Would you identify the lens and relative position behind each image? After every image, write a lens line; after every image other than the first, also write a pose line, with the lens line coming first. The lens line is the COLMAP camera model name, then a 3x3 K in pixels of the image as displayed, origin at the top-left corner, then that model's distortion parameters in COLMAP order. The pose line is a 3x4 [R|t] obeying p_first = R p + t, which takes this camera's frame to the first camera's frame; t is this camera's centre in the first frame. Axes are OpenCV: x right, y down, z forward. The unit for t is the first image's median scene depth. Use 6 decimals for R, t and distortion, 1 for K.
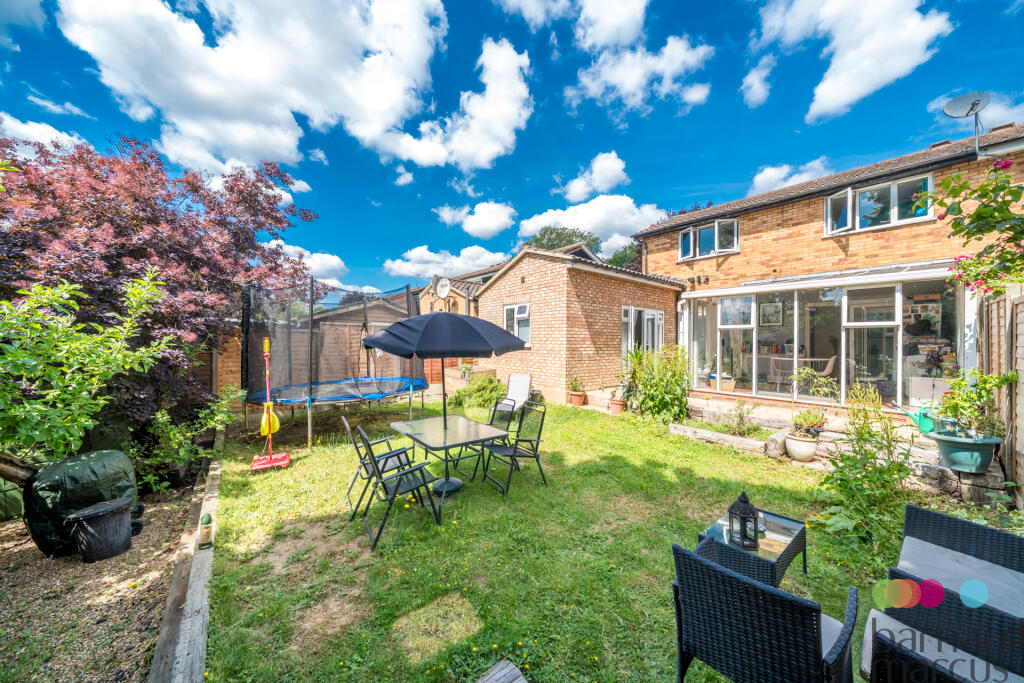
lens RADIAL K [[354.5, 0, 512.0], [0, 354.5, 341.5], [0, 0, 1]] dist [0.008914, -0.000101]
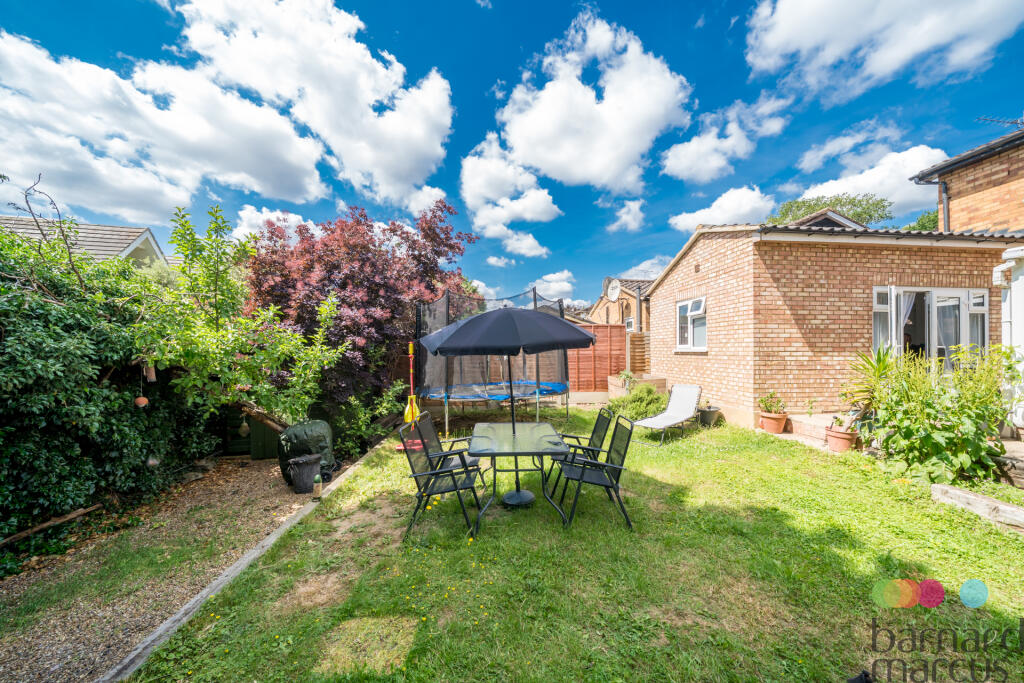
lens RADIAL K [[352.3, 0, 512.6], [0, 352.3, 347.4], [0, 0, 1]] dist [-0.000242, -0.000104]
pose [[0.823274, -0.014843, -0.567450, 0.151819], [0.007678, 0.999858, -0.015014, 0.015563], [0.567592, 0.008004, 0.823271, 0.117313]]
